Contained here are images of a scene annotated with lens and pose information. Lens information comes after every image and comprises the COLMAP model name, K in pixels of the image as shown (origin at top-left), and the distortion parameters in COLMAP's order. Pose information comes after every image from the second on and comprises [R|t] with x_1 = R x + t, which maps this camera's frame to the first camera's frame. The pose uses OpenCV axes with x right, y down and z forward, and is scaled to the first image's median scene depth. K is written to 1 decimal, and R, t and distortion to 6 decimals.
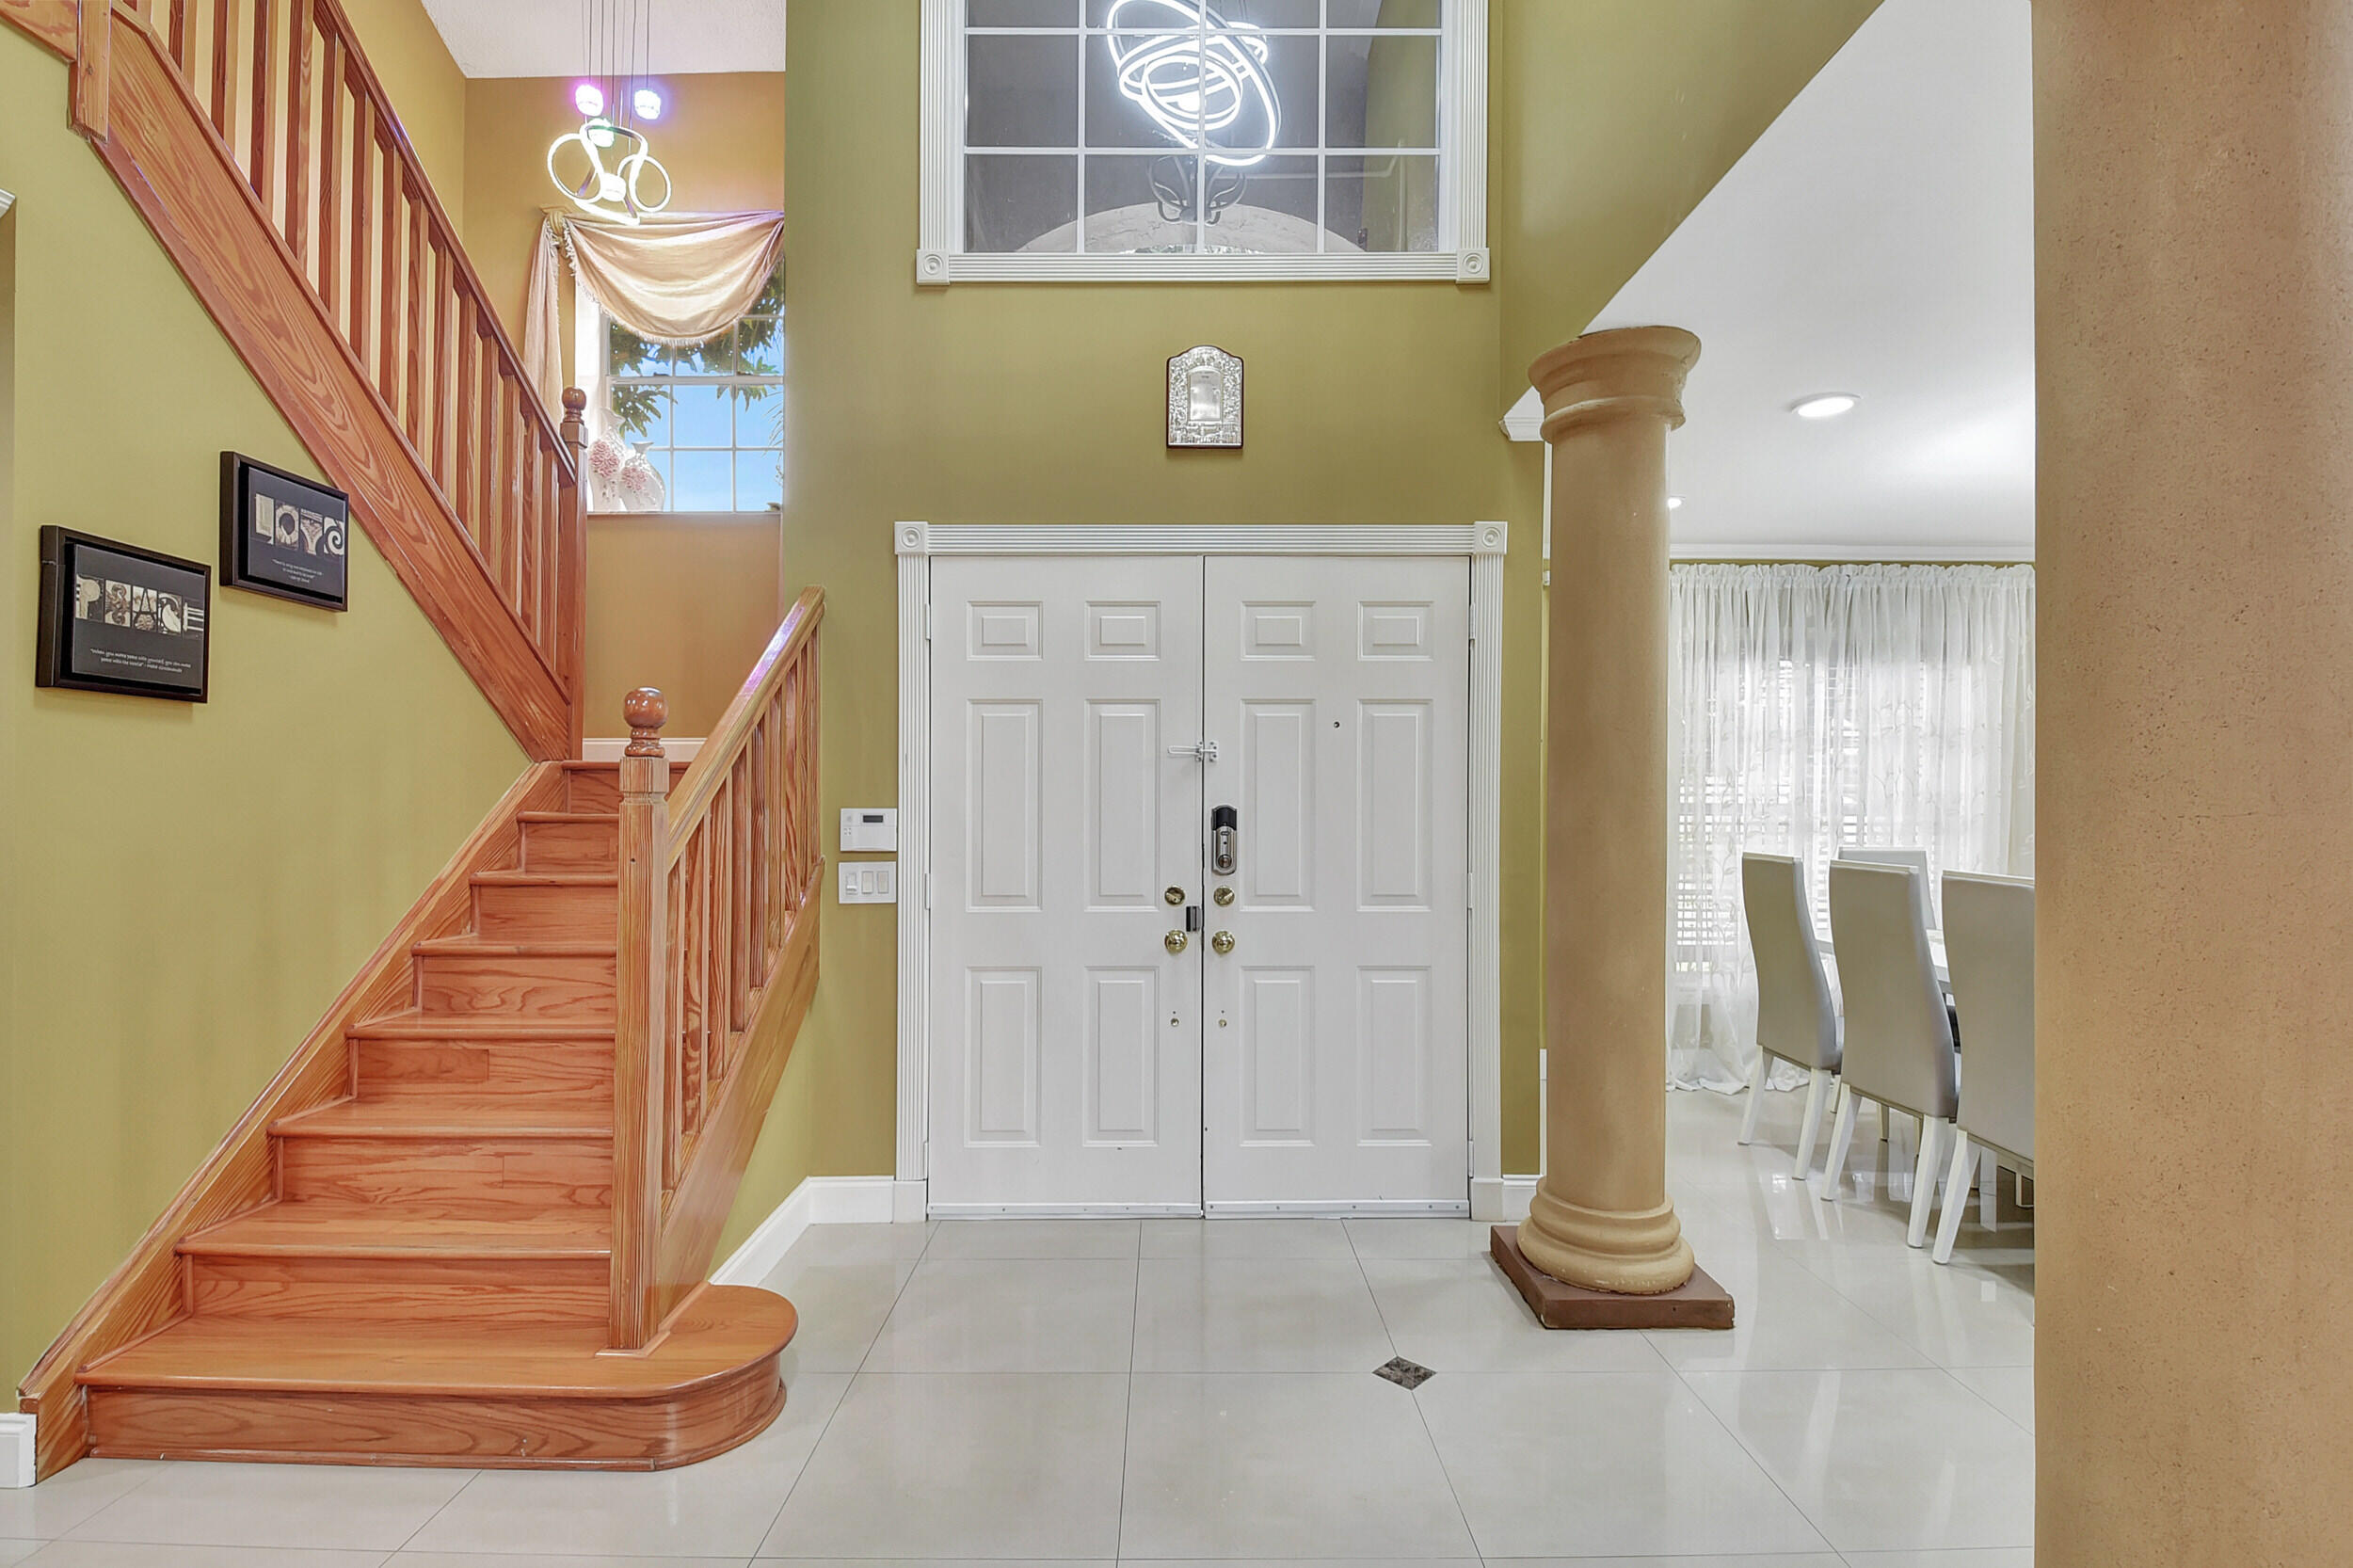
lens RADIAL K [[1055.6, 0, 1191.1], [0, 1055.6, 789.8], [0, 0, 1]] dist [-0.001532, -0.012080]
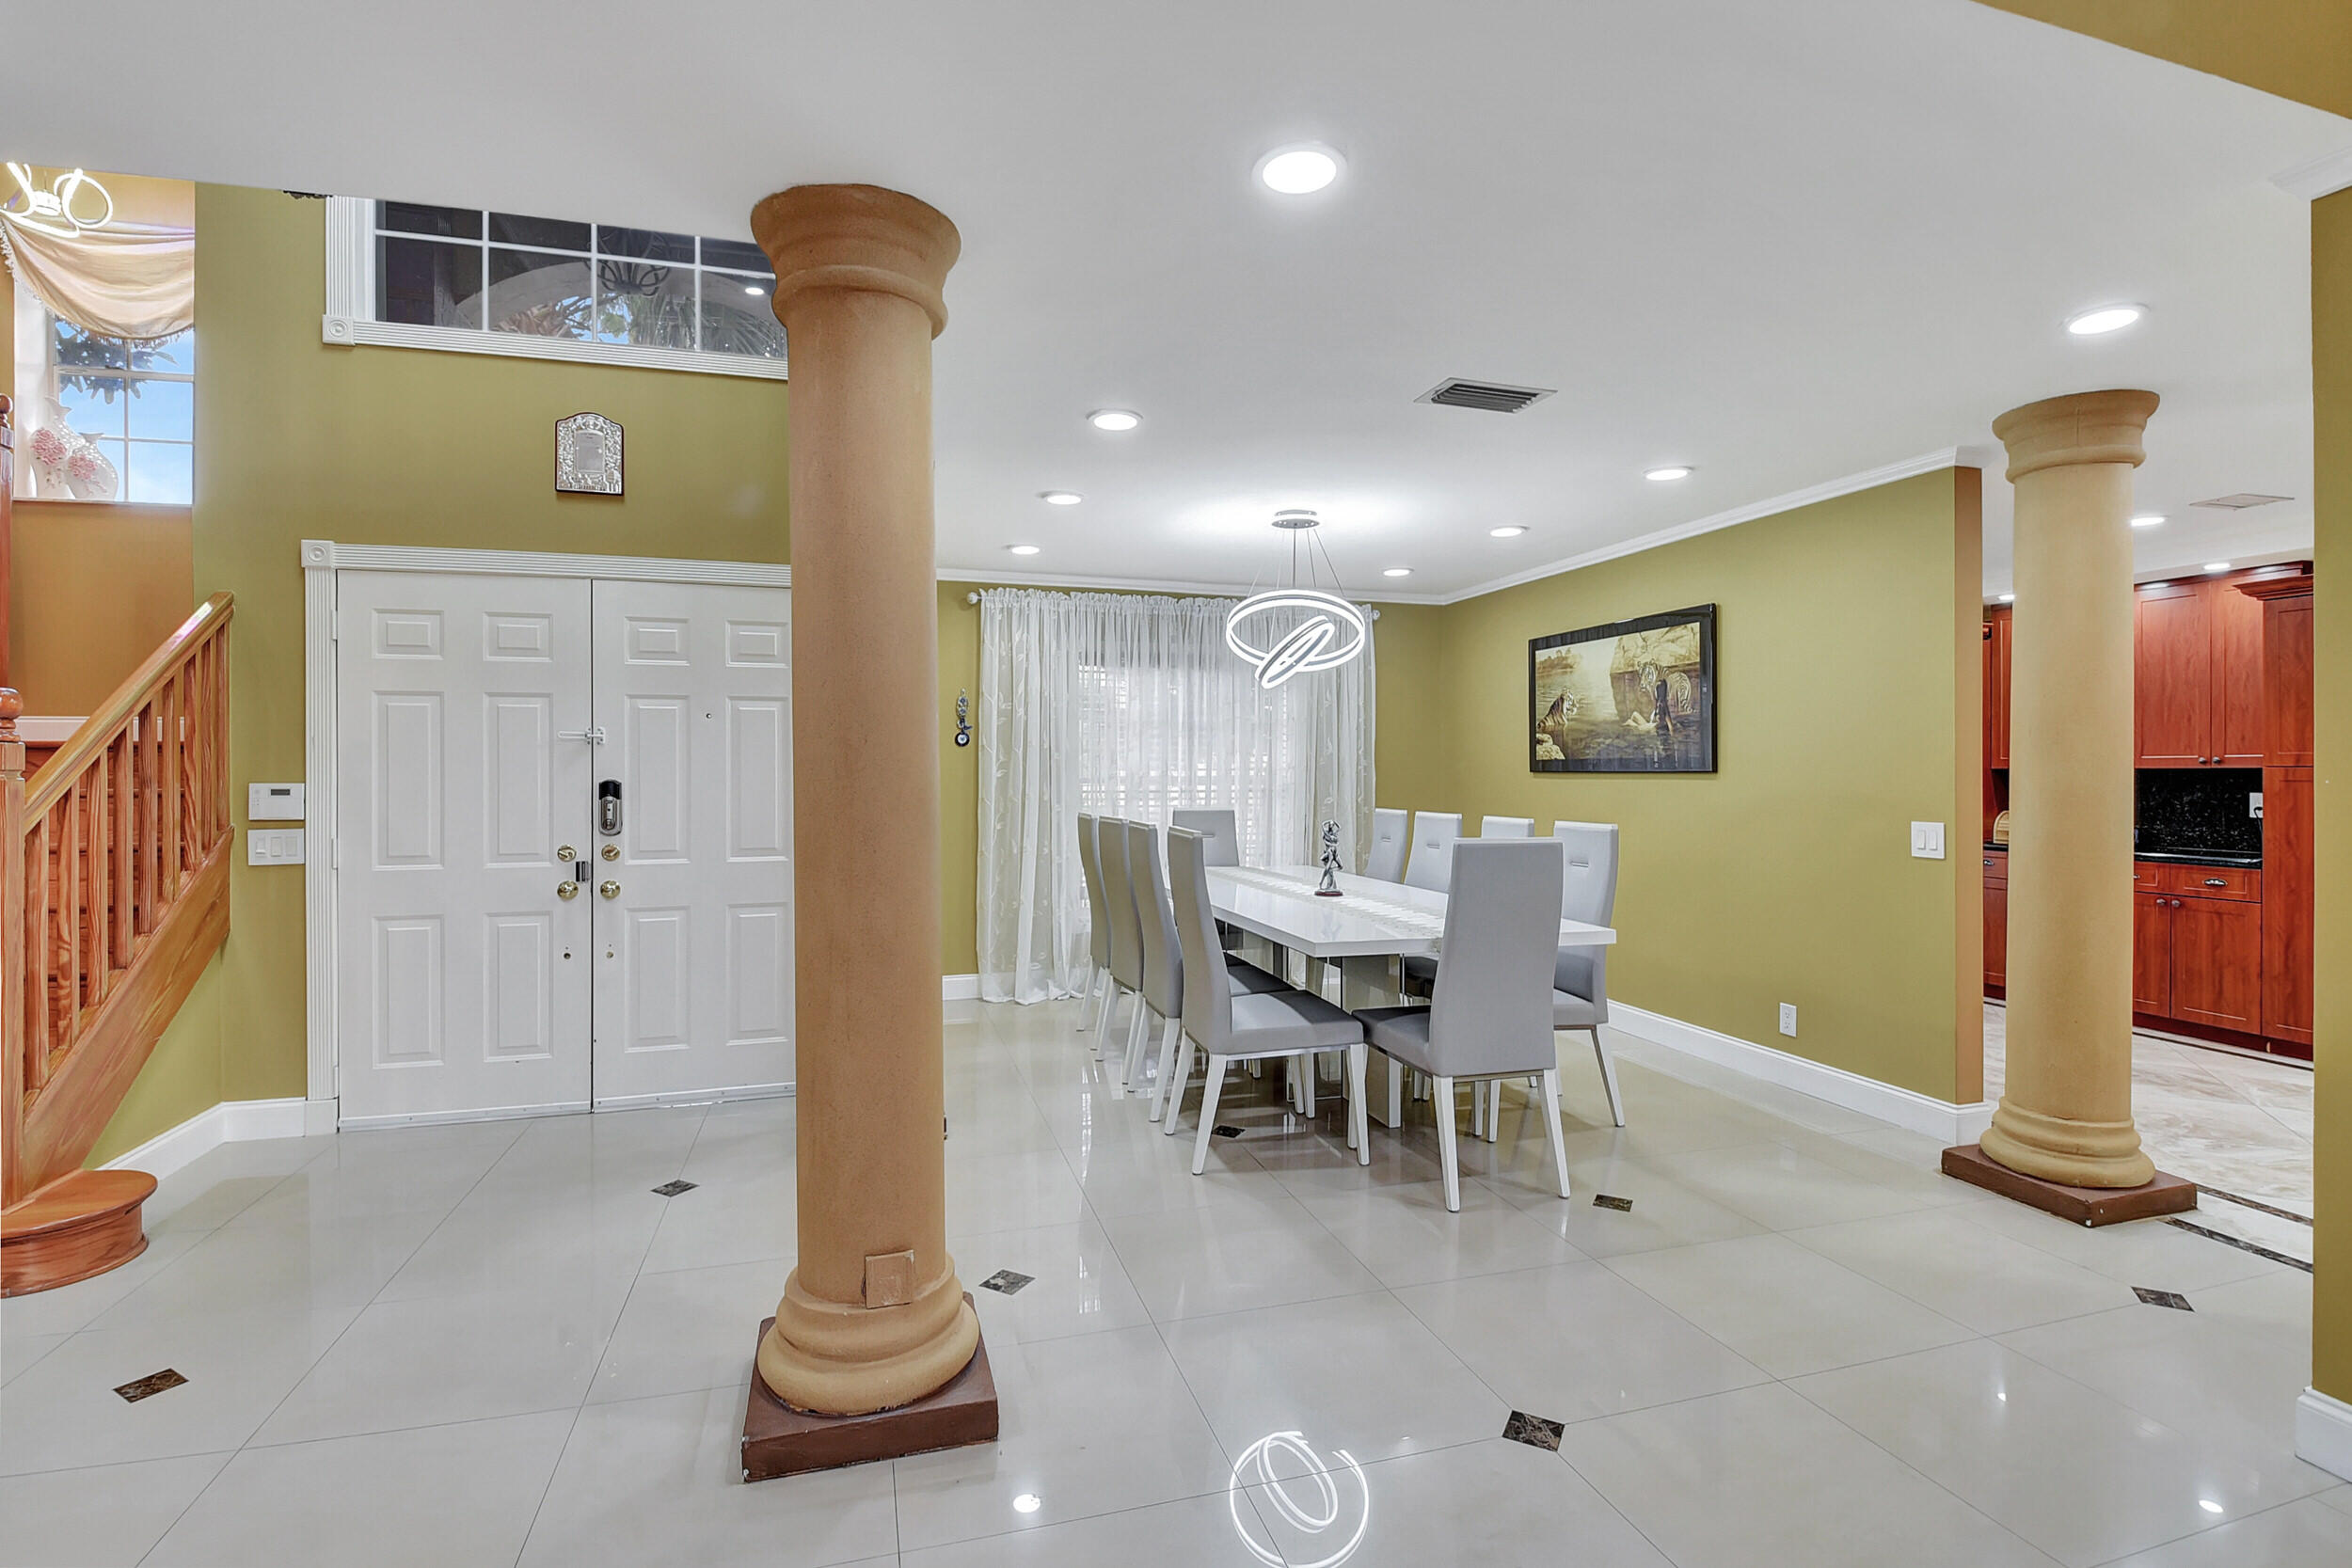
lens RADIAL K [[1055.1, 0, 1176.6], [0, 1055.1, 767.8], [0, 0, 1]] dist [-0.001532, -0.012080]
pose [[0.963952, -0.000153, 0.266076, 0.346101], [0.001316, 0.999990, -0.004193, 0.006412], [-0.266073, 0.004393, 0.963943, -0.381259]]
